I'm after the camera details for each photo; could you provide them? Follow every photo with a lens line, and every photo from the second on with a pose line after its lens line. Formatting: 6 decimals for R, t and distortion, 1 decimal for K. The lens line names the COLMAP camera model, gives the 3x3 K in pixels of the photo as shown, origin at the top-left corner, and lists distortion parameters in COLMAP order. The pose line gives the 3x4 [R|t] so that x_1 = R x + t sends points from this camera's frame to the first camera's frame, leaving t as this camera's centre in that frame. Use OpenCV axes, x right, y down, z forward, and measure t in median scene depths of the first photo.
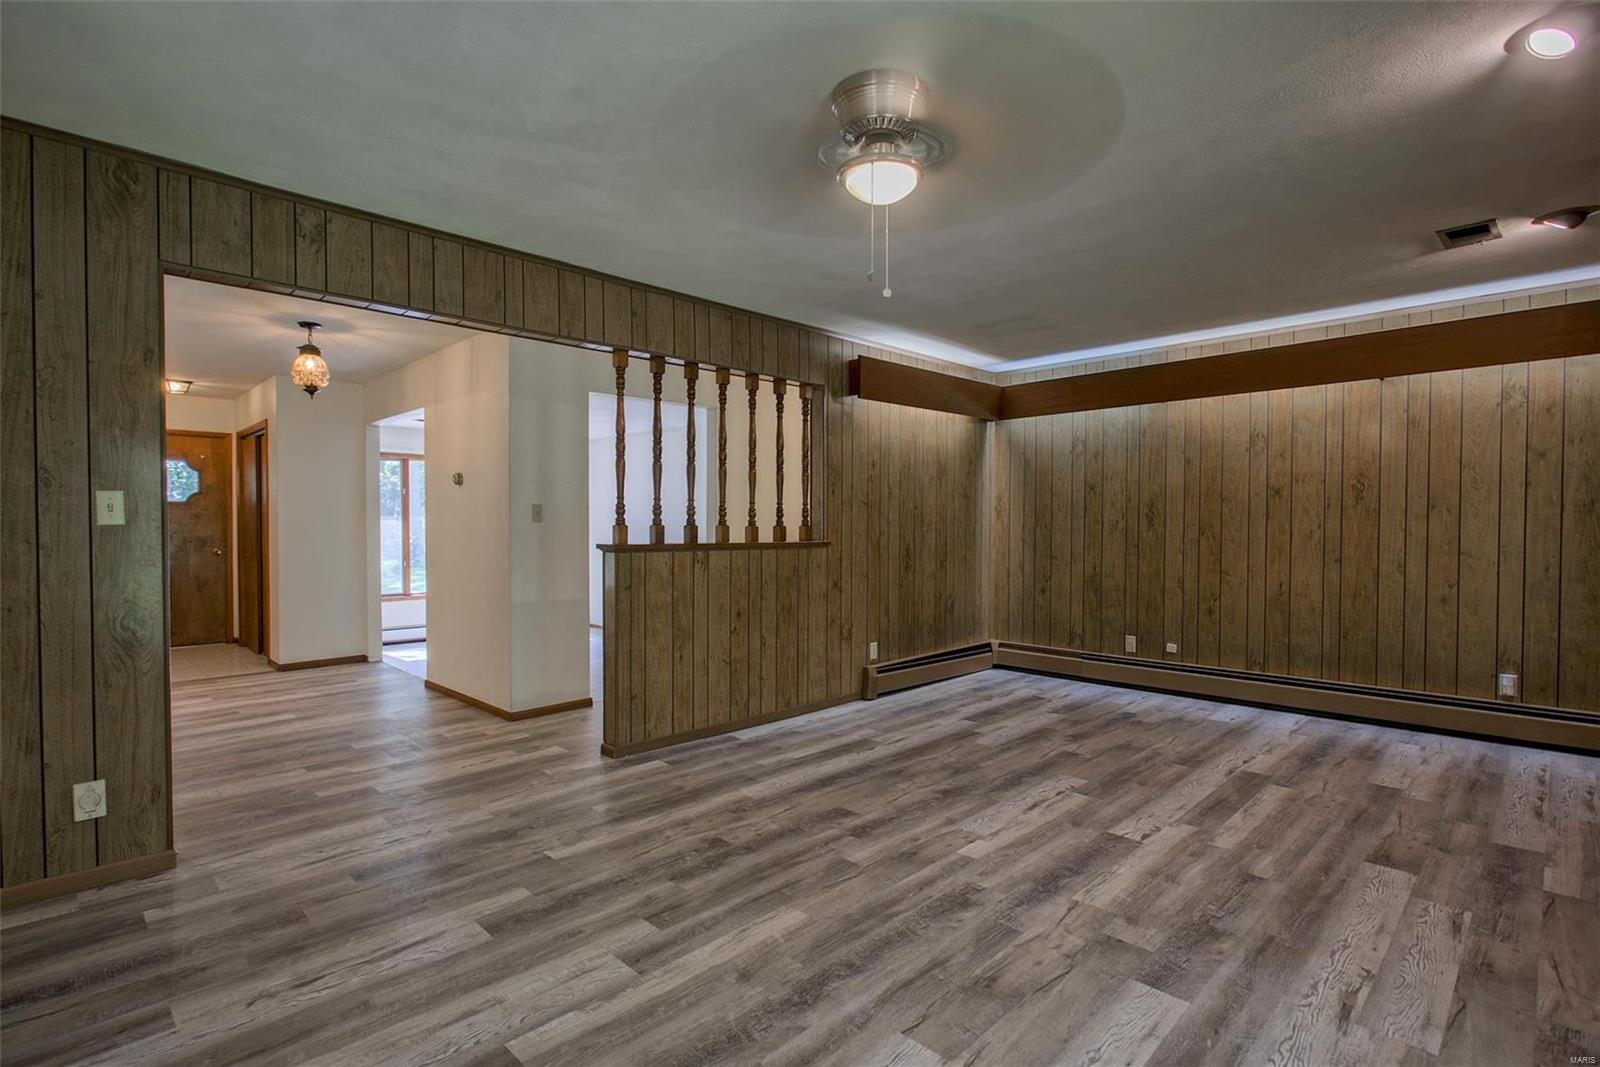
lens RADIAL K [[776.0, 0, 789.2], [0, 776.0, 531.0], [0, 0, 1]] dist [-0.001783, 0.000751]
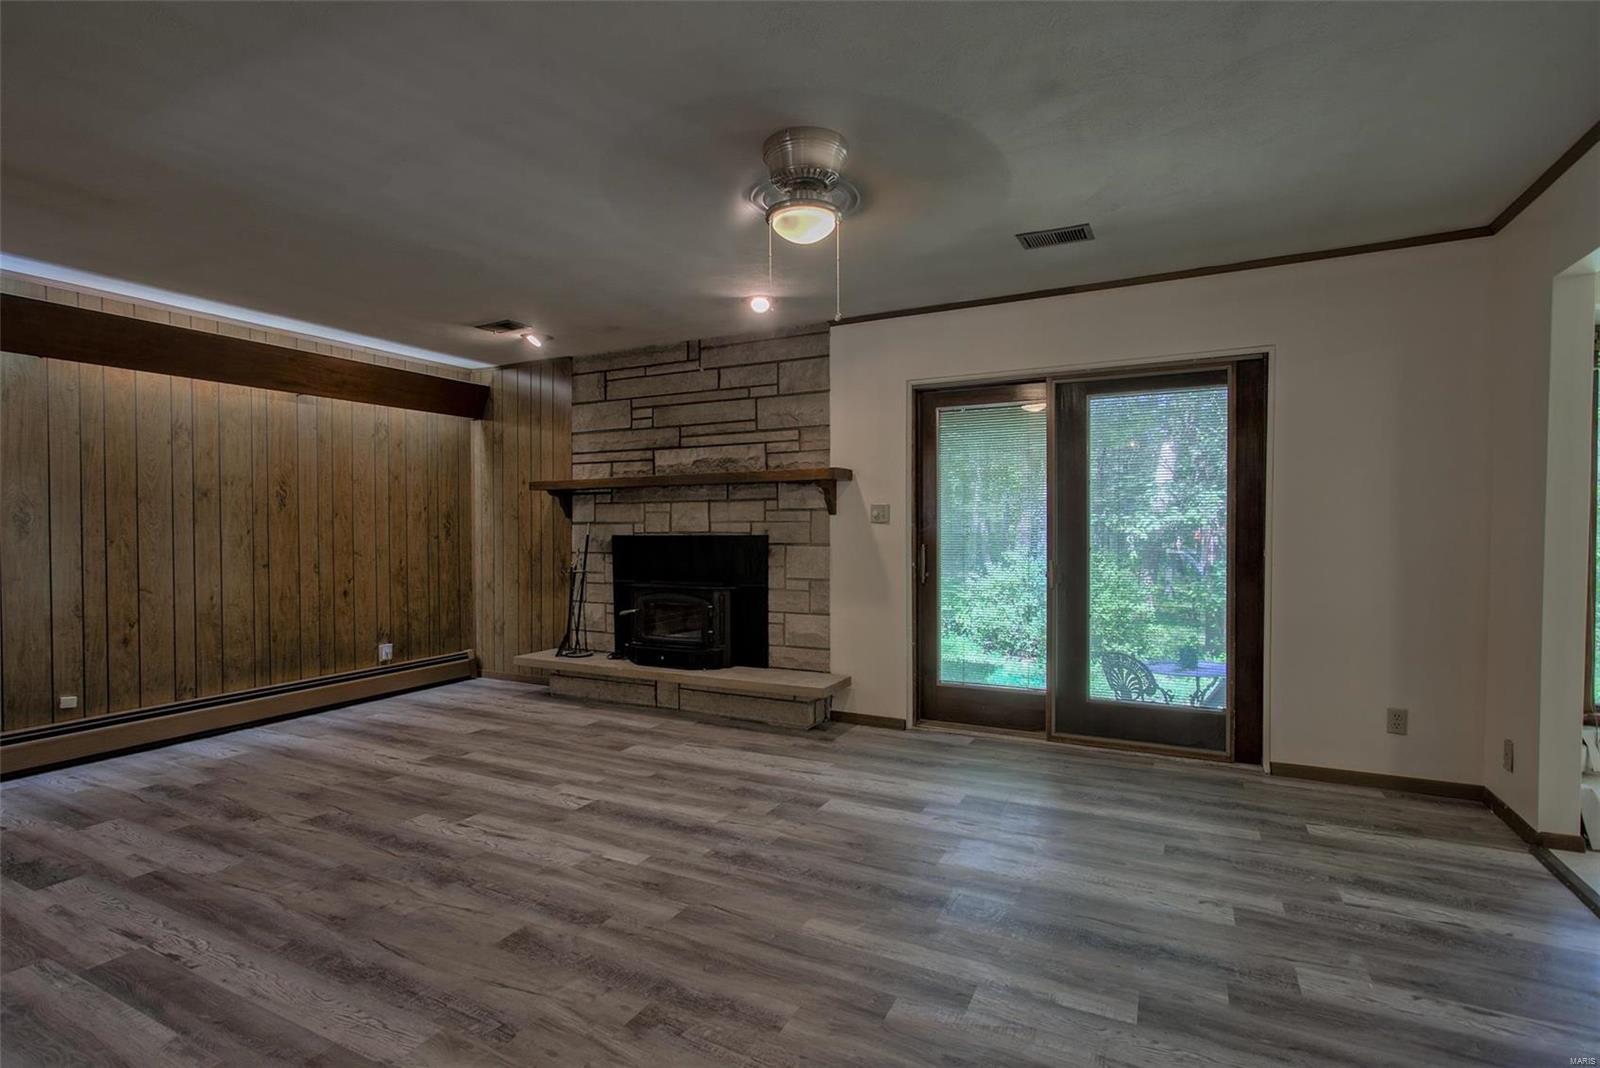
lens RADIAL K [[776.0, 0, 787.8], [0, 776.0, 538.1], [0, 0, 1]] dist [-0.001783, 0.000751]
pose [[-0.314545, -0.012306, 0.949163, -0.648963], [0.013158, 0.999763, 0.017323, -0.008913], [-0.949151, 0.017938, -0.314308, 0.950771]]
